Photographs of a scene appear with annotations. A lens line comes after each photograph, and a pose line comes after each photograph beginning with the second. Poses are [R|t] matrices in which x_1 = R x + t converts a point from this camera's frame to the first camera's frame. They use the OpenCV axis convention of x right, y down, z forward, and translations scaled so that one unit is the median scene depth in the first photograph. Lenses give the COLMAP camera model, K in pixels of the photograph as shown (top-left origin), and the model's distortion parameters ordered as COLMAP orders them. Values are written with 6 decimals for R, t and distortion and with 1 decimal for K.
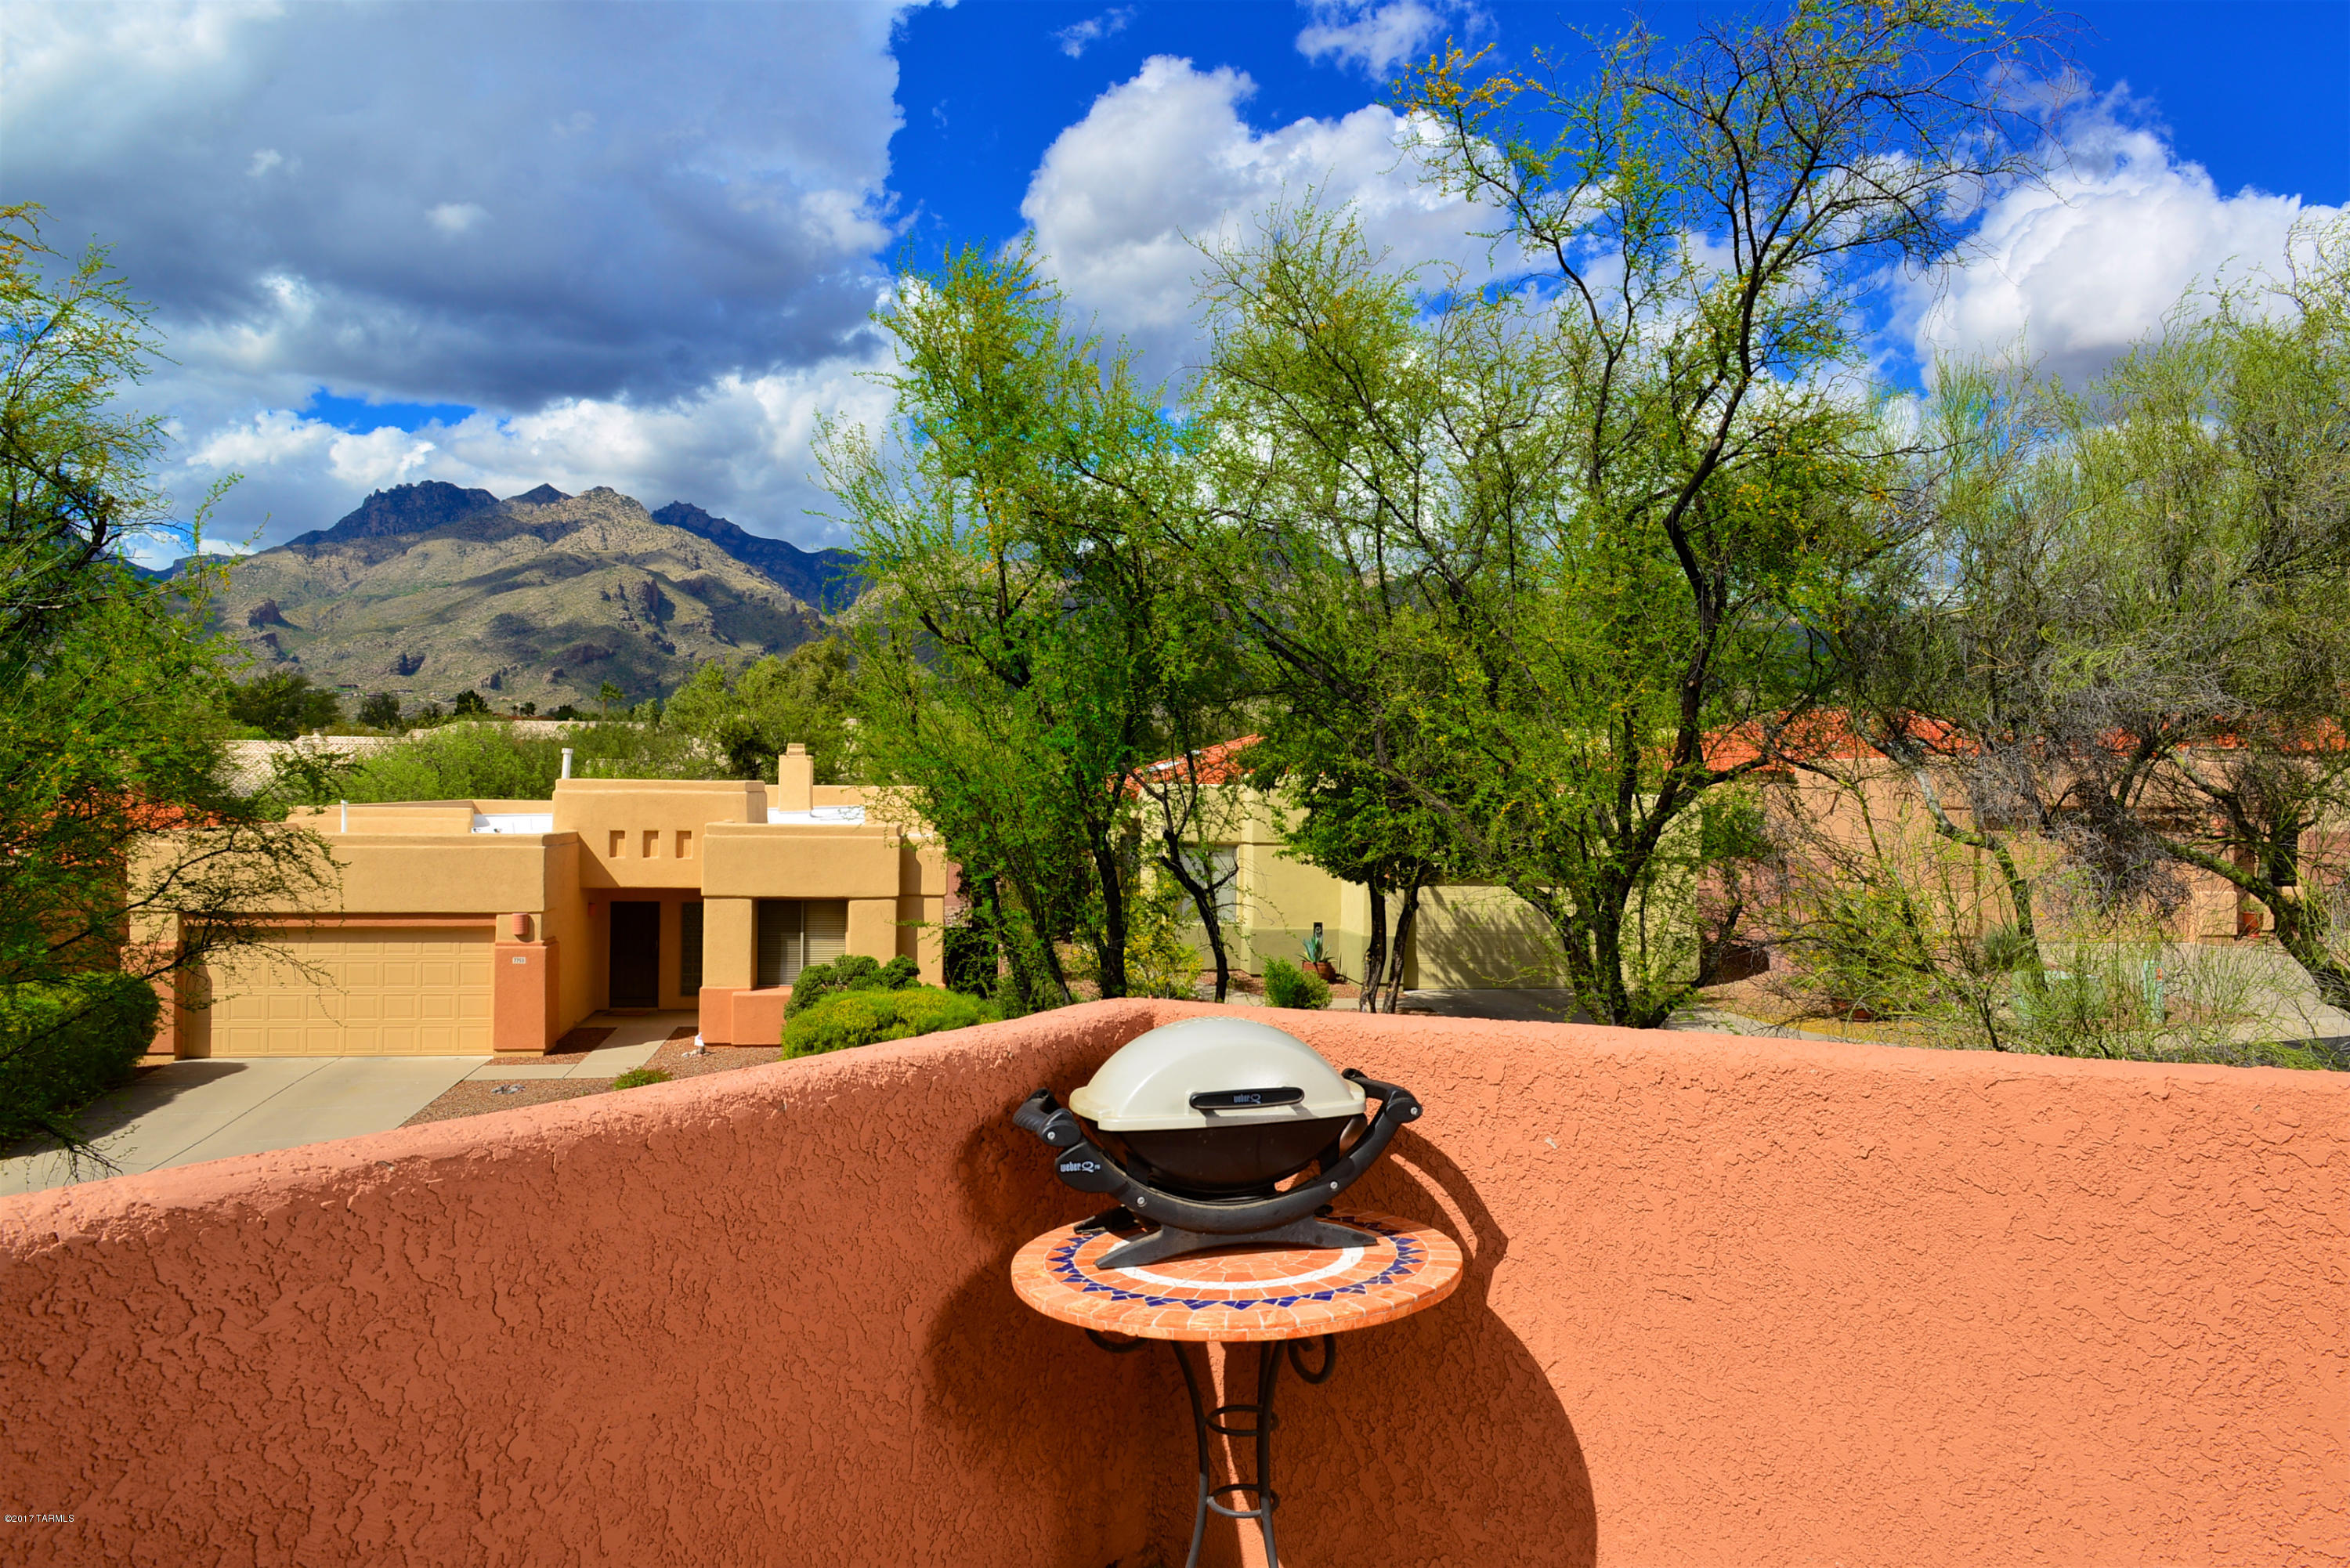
lens RADIAL K [[1607.6, 0, 1179.2], [0, 1607.6, 780.7], [0, 0, 1]] dist [-0.006055, -0.009356]
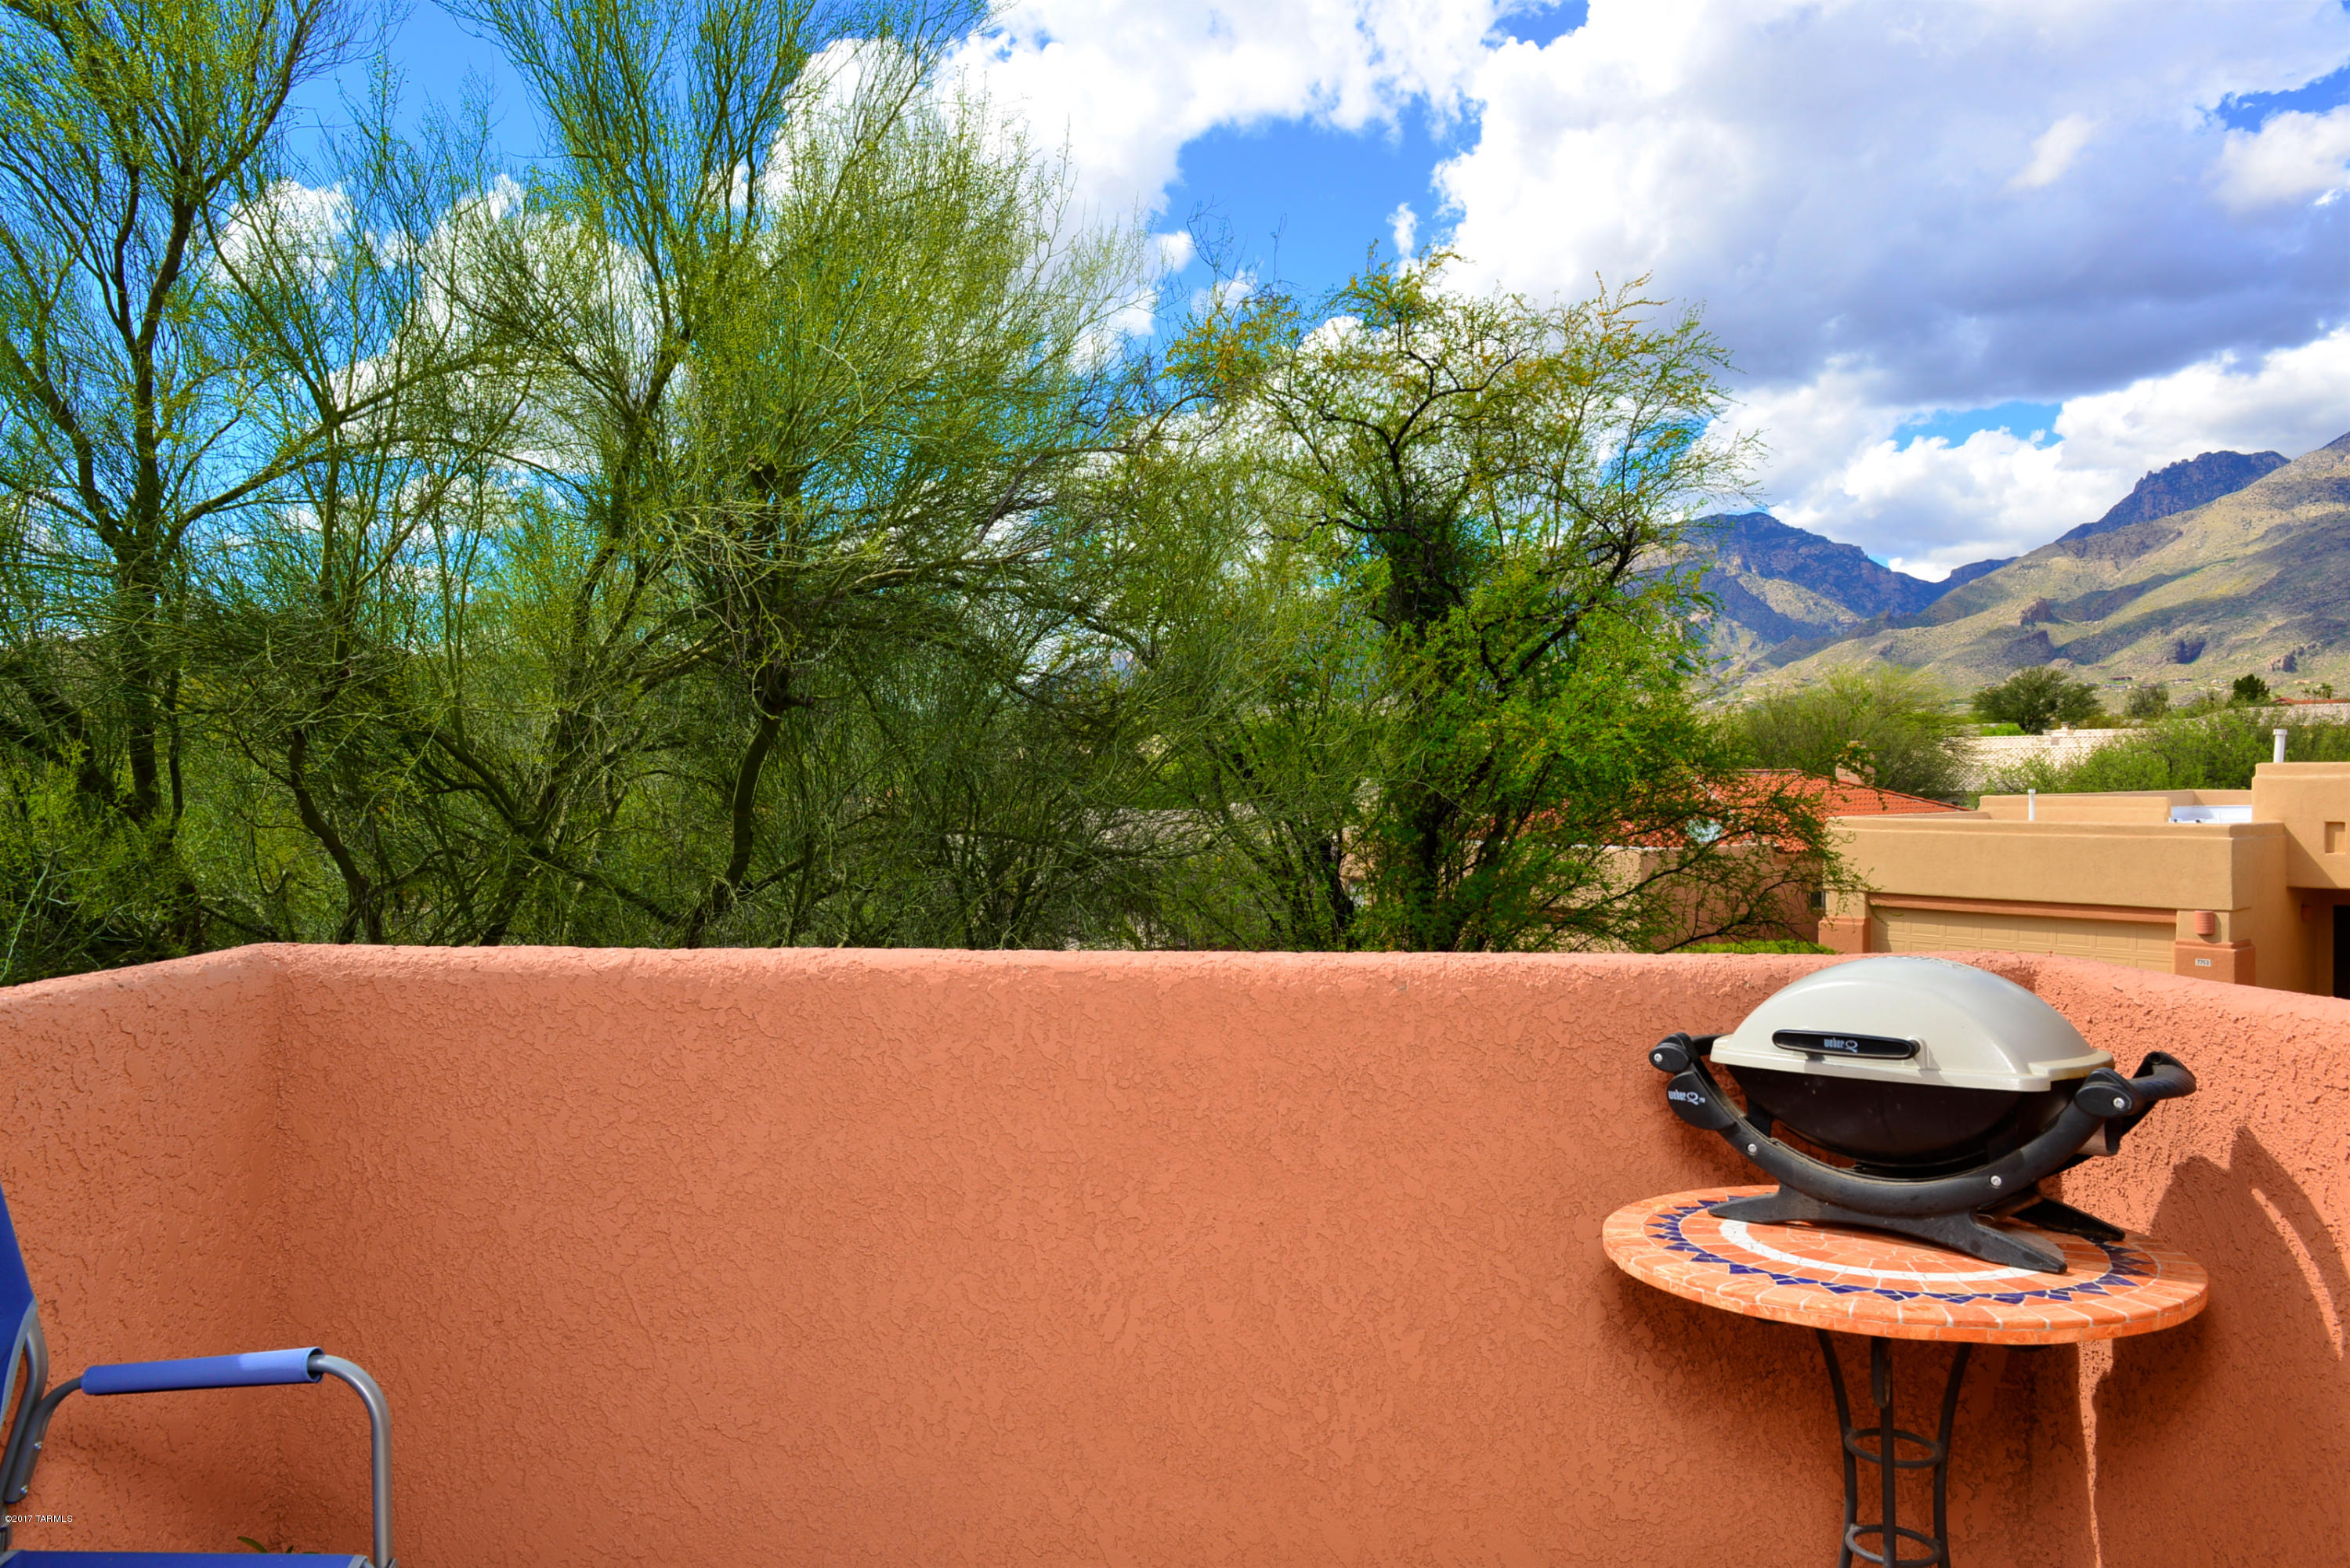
lens RADIAL K [[1607.6, 0, 1182.7], [0, 1607.6, 787.4], [0, 0, 1]] dist [-0.006055, -0.009356]
pose [[0.527525, -0.007048, -0.849510, 0.560106], [0.012182, 0.999926, -0.000732, 0.062442], [0.849452, -0.009963, 0.527571, 0.280061]]
